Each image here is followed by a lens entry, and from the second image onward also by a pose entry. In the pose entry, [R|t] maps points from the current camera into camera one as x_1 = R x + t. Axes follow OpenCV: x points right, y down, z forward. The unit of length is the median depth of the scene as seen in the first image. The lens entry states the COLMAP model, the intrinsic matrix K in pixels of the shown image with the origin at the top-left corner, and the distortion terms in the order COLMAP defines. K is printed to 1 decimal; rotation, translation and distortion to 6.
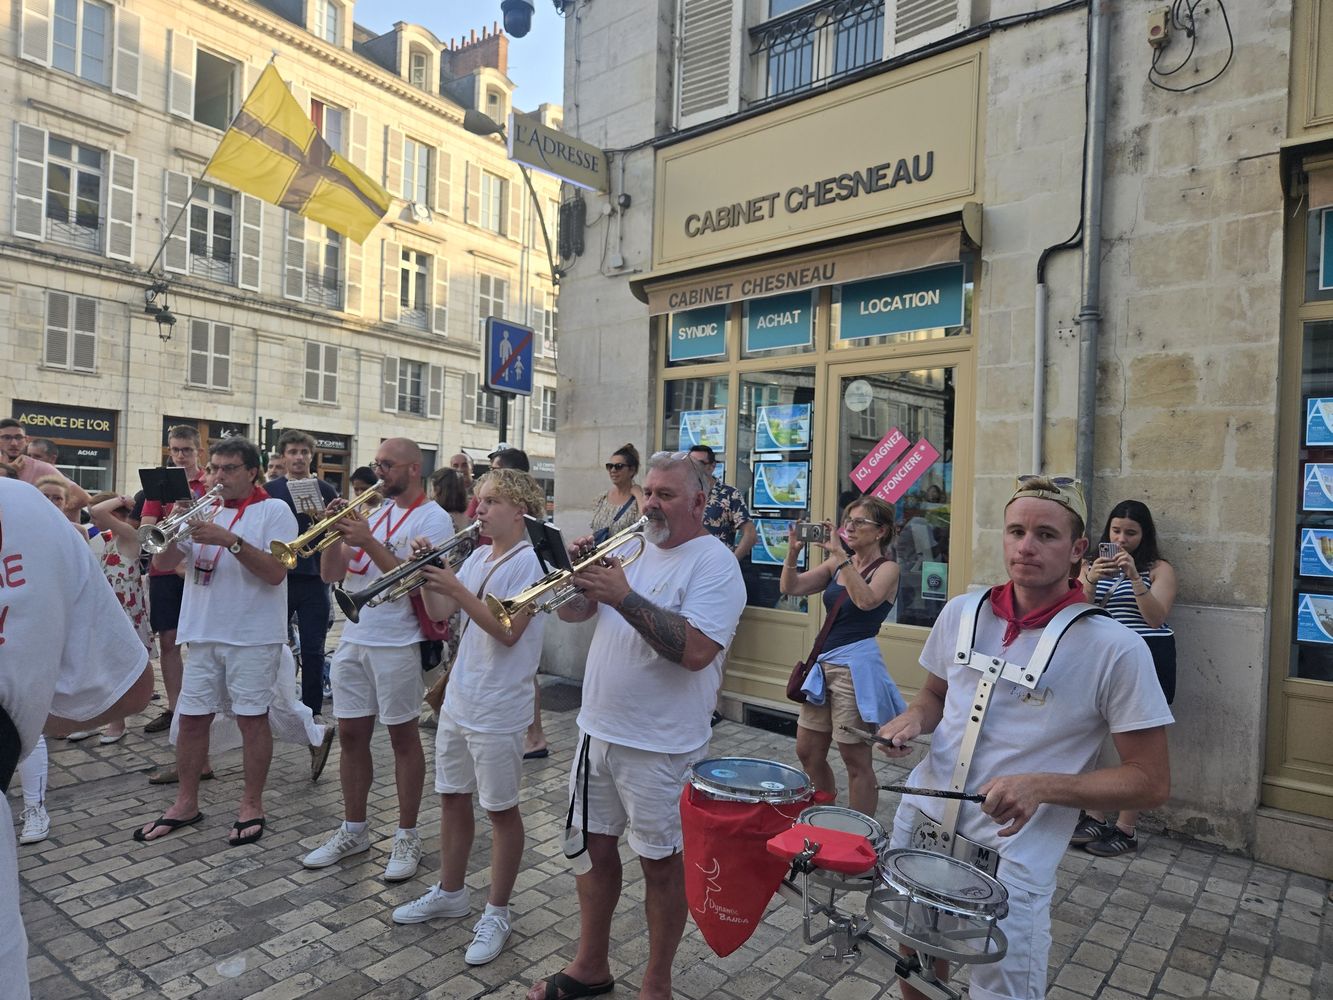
lens RADIAL K [[905.4, 0, 682.6], [0, 905.4, 523.9], [0, 0, 1]] dist [0.053454, -0.055077]
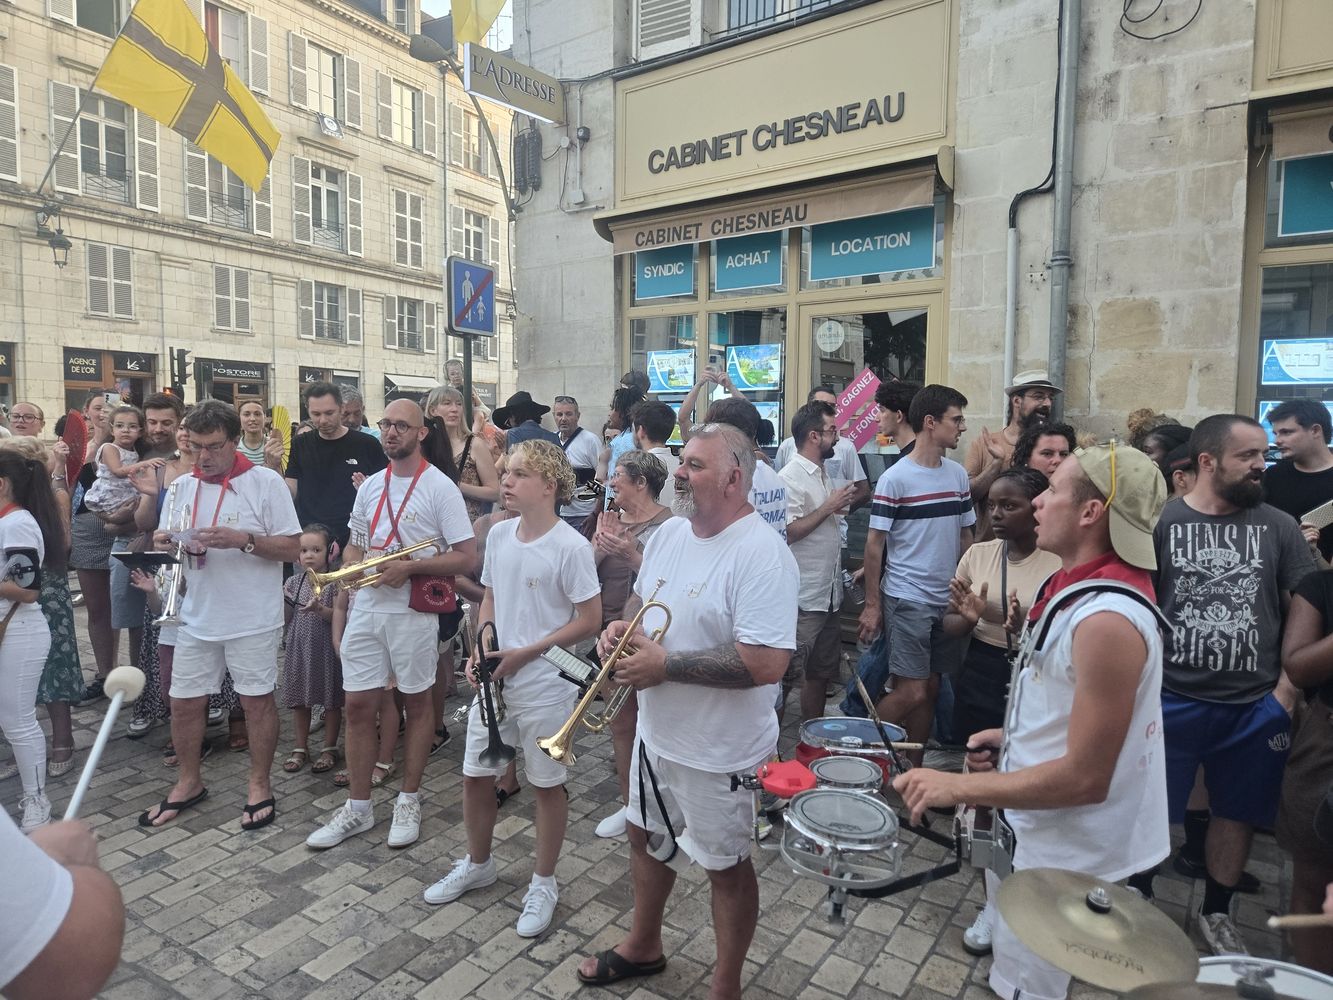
lens RADIAL K [[901.4, 0, 679.1], [0, 901.4, 500.5], [0, 0, 1]] dist [0.059965, -0.056618]
pose [[0.996296, -0.030162, 0.080521, -0.015943], [0.024854, 0.997501, 0.066133, -0.007357], [-0.082315, -0.063887, 0.994557, -0.001827]]
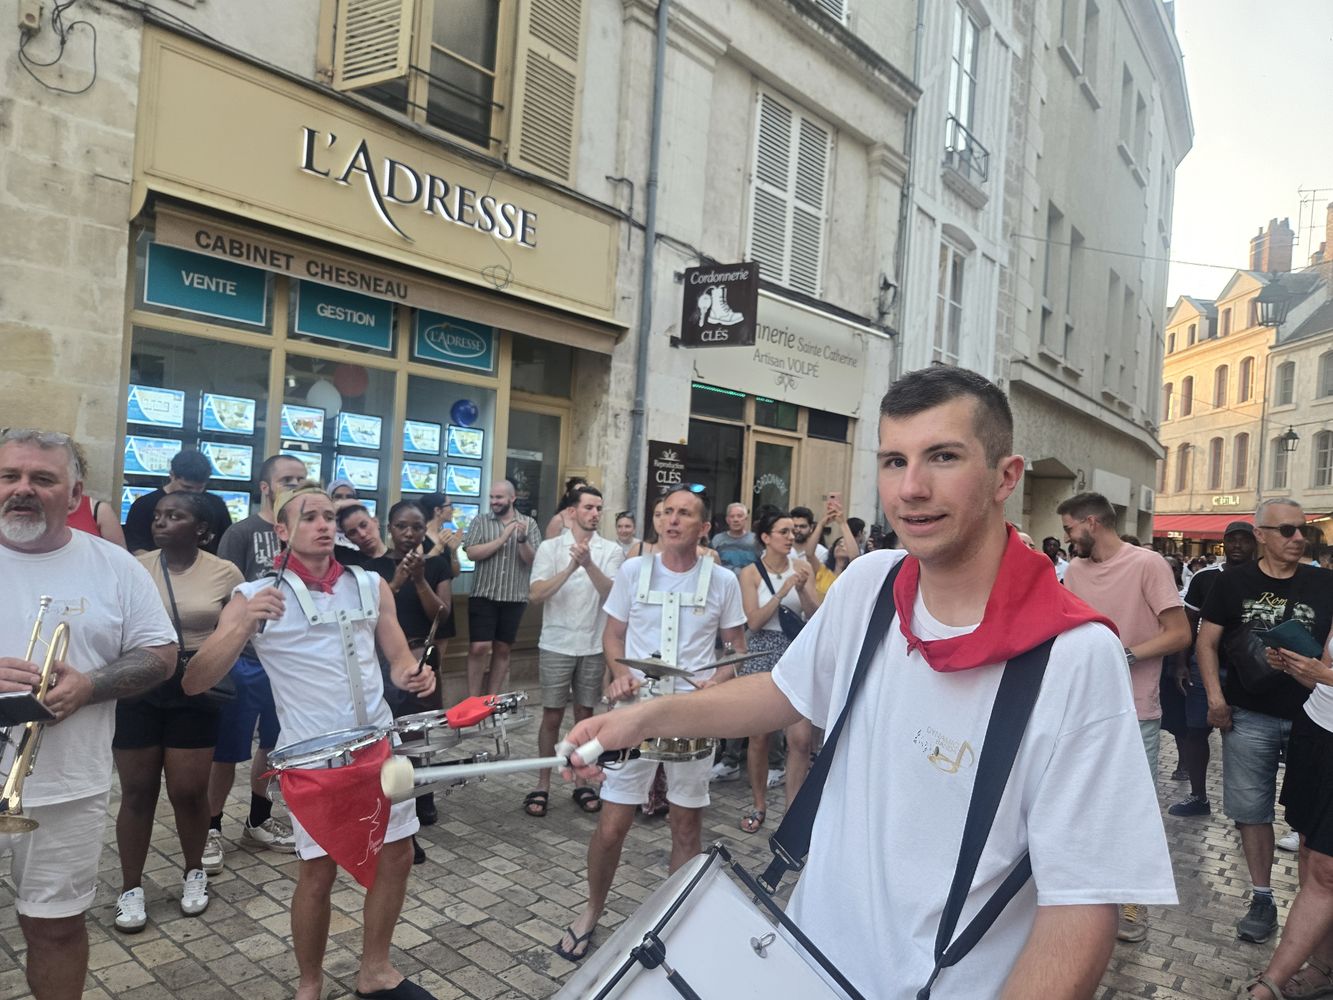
lens RADIAL K [[908.5, 0, 687.5], [0, 908.5, 528.0], [0, 0, 1]] dist [0.057998, -0.059404]
pose [[0.006571, -0.046943, 0.998876, -0.112402], [-0.040425, 0.998069, 0.047171, -0.005839], [-0.999161, -0.040689, 0.004661, 0.041197]]
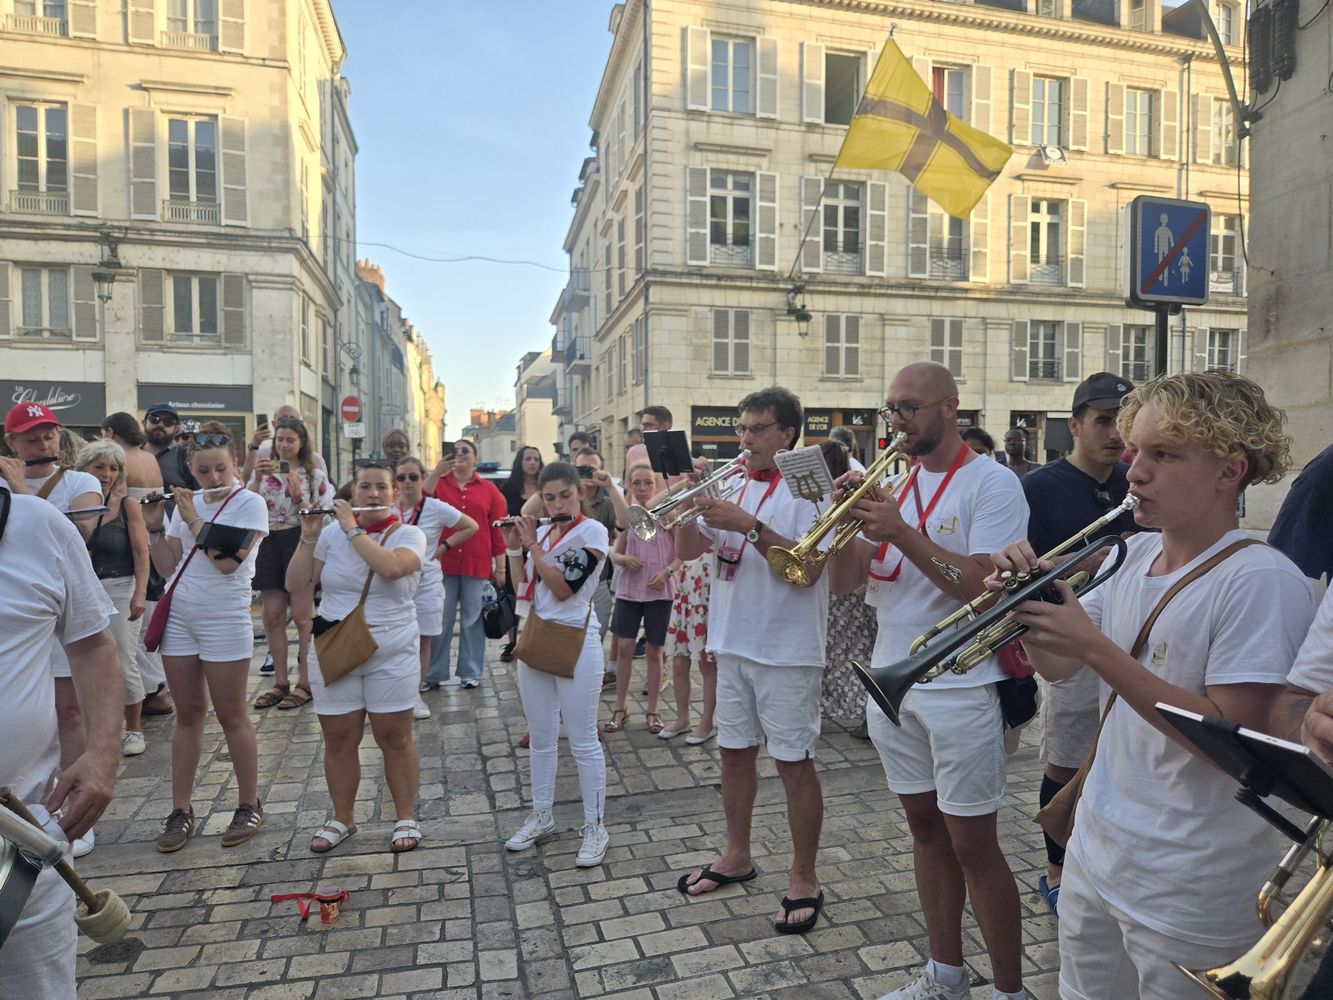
lens RADIAL K [[912.4, 0, 665.9], [0, 912.4, 516.3], [0, 0, 1]] dist [0.056998, -0.061572]
pose [[0.772965, -0.017593, -0.634204, -0.014158], [0.025766, 0.999661, 0.003673, 0.001016], [0.633925, -0.019180, 0.773157, 0.066848]]
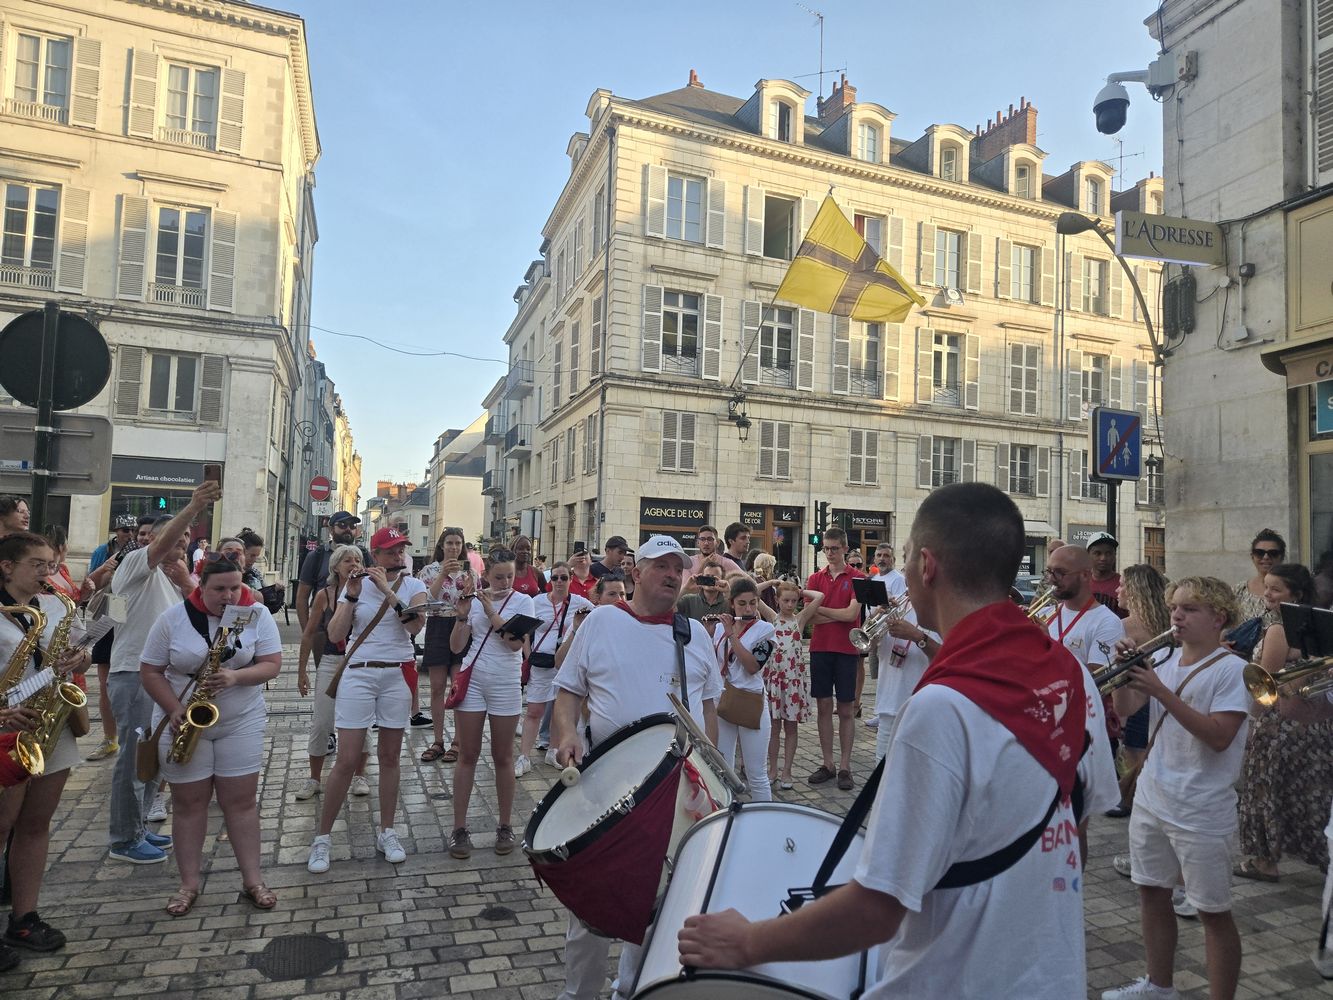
lens RADIAL K [[896.0, 0, 677.7], [0, 896.0, 517.7], [0, 0, 1]] dist [0.084591, -0.080794]
pose [[0.848816, -0.039262, -0.527229, -0.022901], [-0.003779, 0.996763, -0.080311, -0.005981], [0.528675, 0.070161, 0.845920, -0.031316]]
